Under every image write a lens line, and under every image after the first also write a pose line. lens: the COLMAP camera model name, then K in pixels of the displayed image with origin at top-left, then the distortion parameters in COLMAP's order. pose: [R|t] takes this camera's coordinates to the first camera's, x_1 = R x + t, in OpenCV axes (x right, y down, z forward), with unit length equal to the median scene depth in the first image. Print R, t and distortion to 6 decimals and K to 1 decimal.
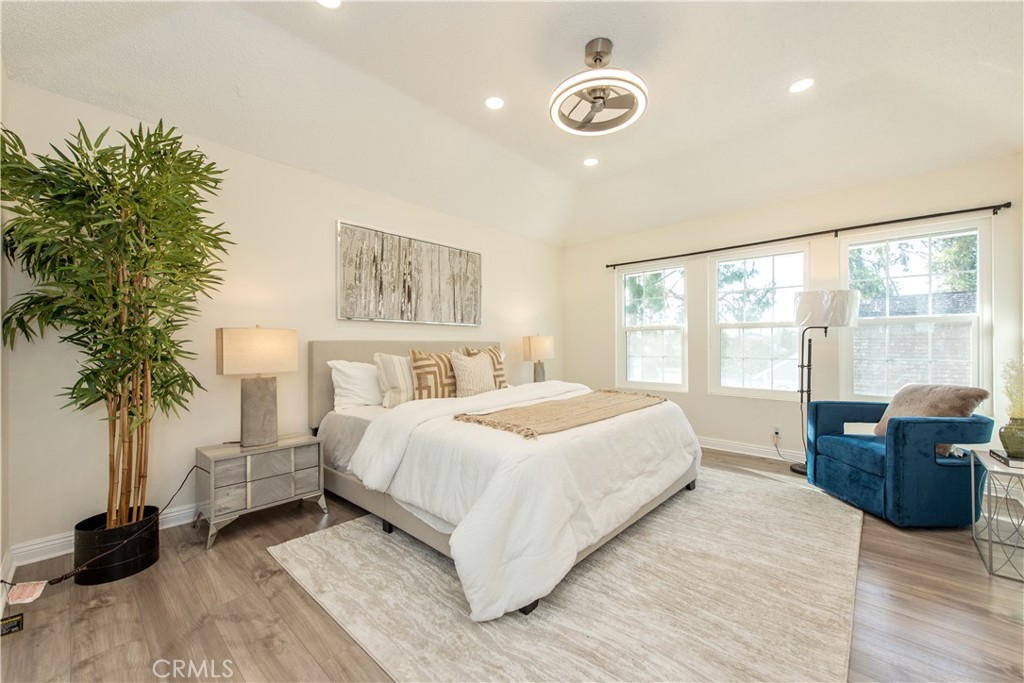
lens RADIAL K [[405.1, 0, 519.4], [0, 405.1, 340.7], [0, 0, 1]] dist [0.015269, -0.004480]
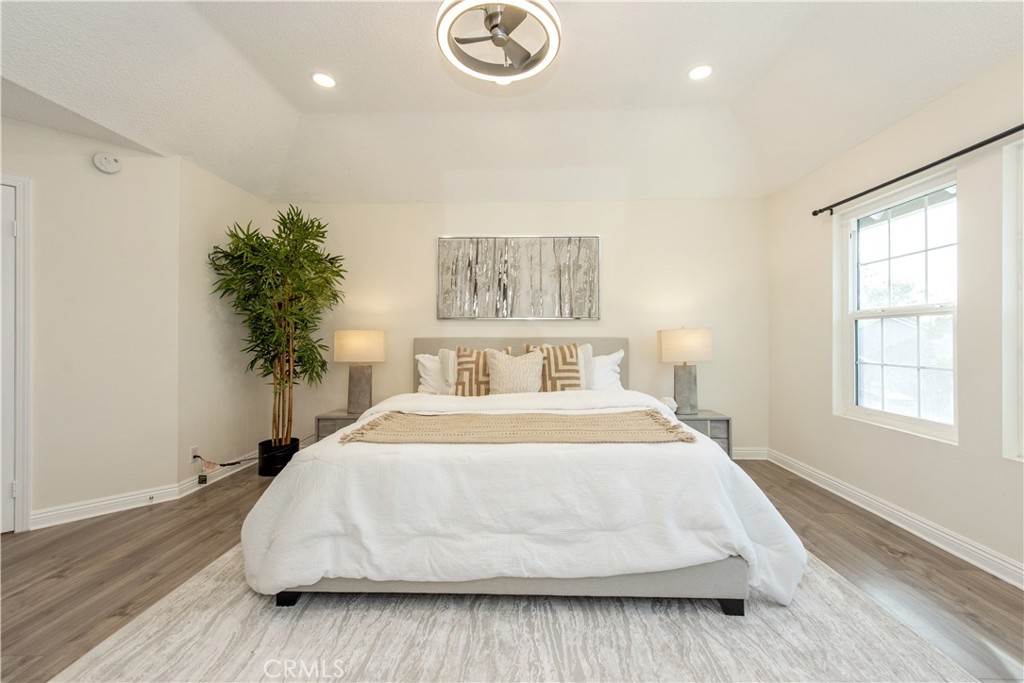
lens RADIAL K [[405.1, 0, 516.2], [0, 405.1, 336.4], [0, 0, 1]] dist [0.015269, -0.004480]
pose [[0.653376, 0.012062, -0.756937, 0.556445], [0.009589, 0.999661, 0.024207, -0.026444], [0.756973, -0.023074, 0.653039, 0.356283]]
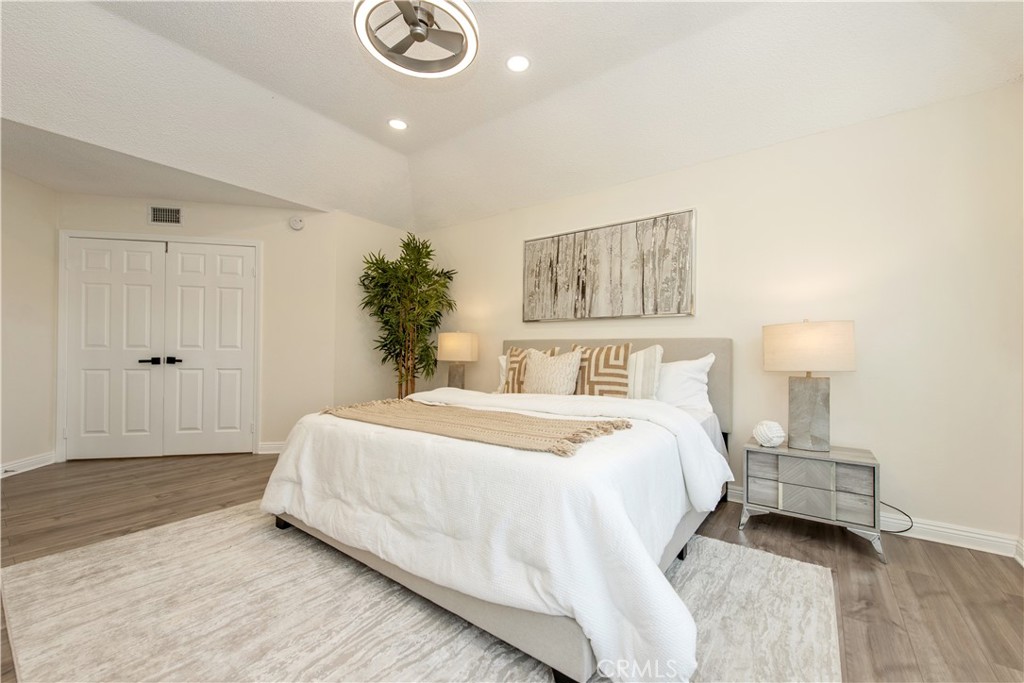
lens RADIAL K [[405.1, 0, 517.4], [0, 405.1, 352.9], [0, 0, 1]] dist [0.015269, -0.004480]
pose [[0.101605, 0.019036, -0.994643, 0.697393], [0.011588, 0.999726, 0.020317, 0.013665], [0.994757, -0.013590, 0.101357, 0.776791]]
